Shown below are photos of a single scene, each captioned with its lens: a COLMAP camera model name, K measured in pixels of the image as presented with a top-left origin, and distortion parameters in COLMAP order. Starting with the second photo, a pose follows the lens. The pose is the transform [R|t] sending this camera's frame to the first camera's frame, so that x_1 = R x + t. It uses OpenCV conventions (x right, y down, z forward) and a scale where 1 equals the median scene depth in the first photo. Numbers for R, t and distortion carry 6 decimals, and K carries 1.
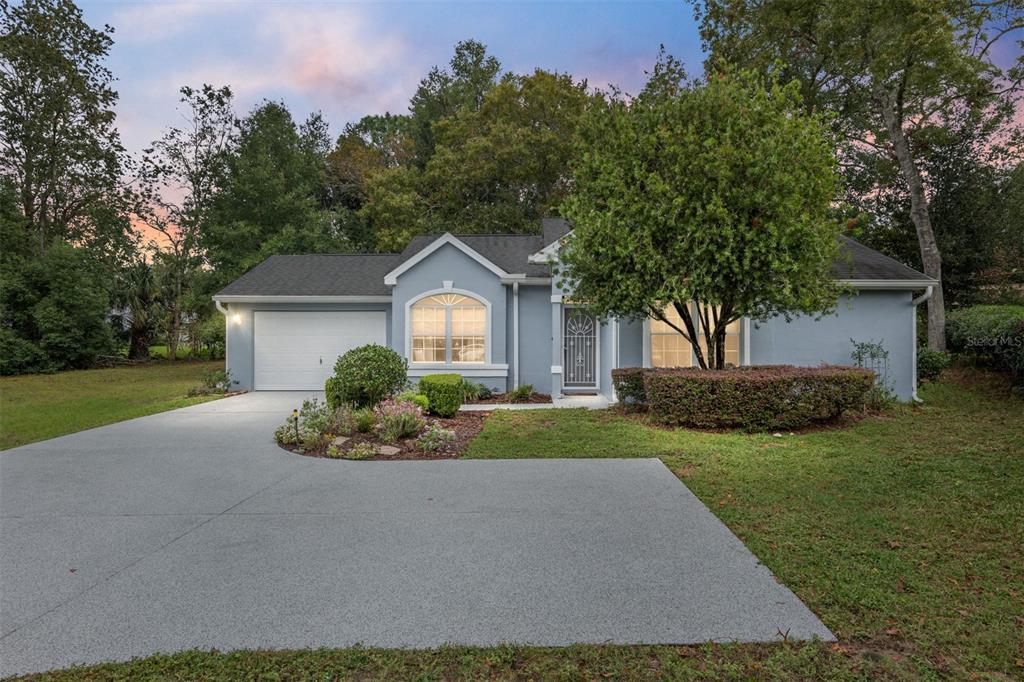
lens RADIAL K [[619.3, 0, 515.2], [0, 619.3, 341.7], [0, 0, 1]] dist [0.000413, 0.000127]
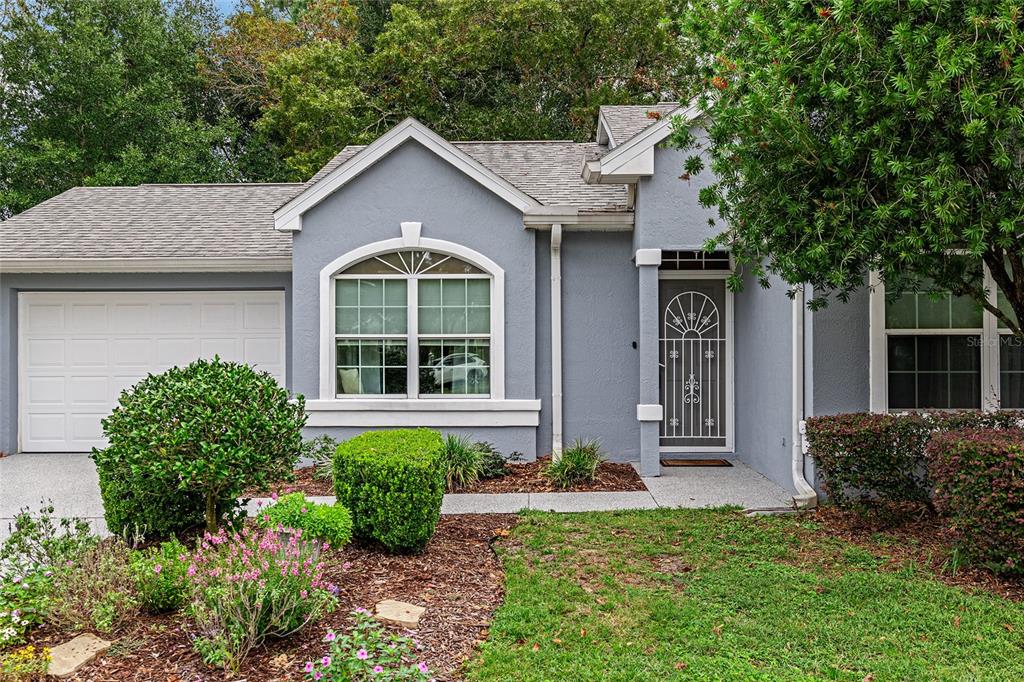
lens RADIAL K [[960.0, 0, 510.9], [0, 960.0, 345.2], [0, 0, 1]] dist [0.062882, 0.000000]
pose [[0.999943, -0.002894, -0.010323, -0.025634], [0.002841, 0.999983, -0.005115, -0.001038], [0.010337, 0.005086, 0.999934, 0.271186]]
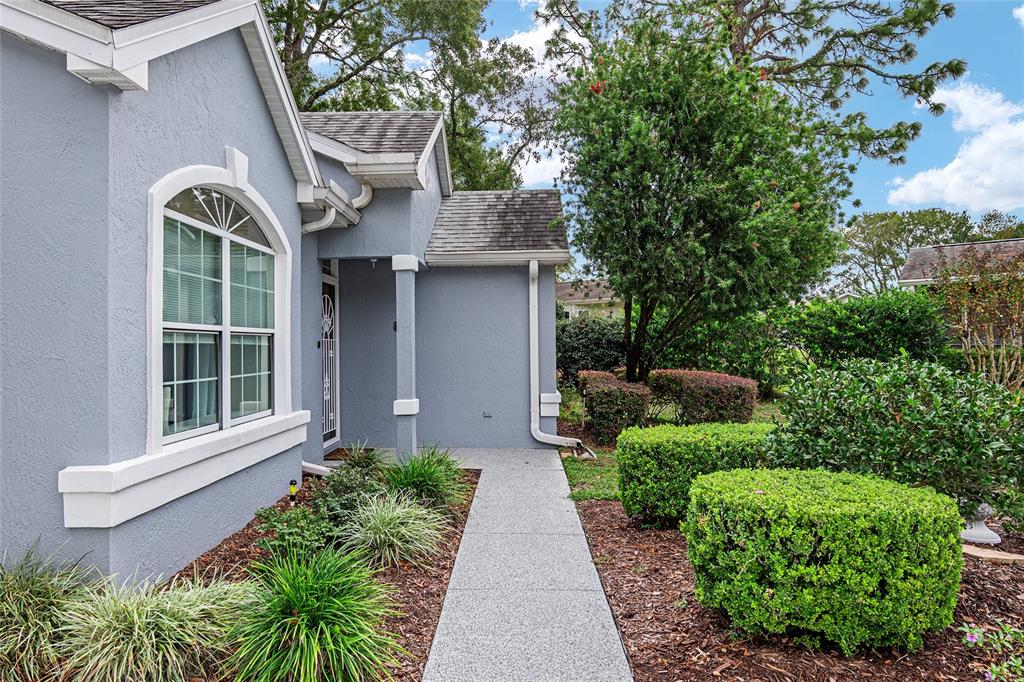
lens RADIAL K [[631.4, 0, 512.0], [0, 631.4, 342.4], [0, 0, 1]] dist [0.000835, -0.000053]
pose [[-0.022177, 0.003728, 0.999747, -0.410698], [0.001429, 0.999992, -0.003697, -0.004187], [-0.999753, 0.001346, -0.022182, 0.866077]]
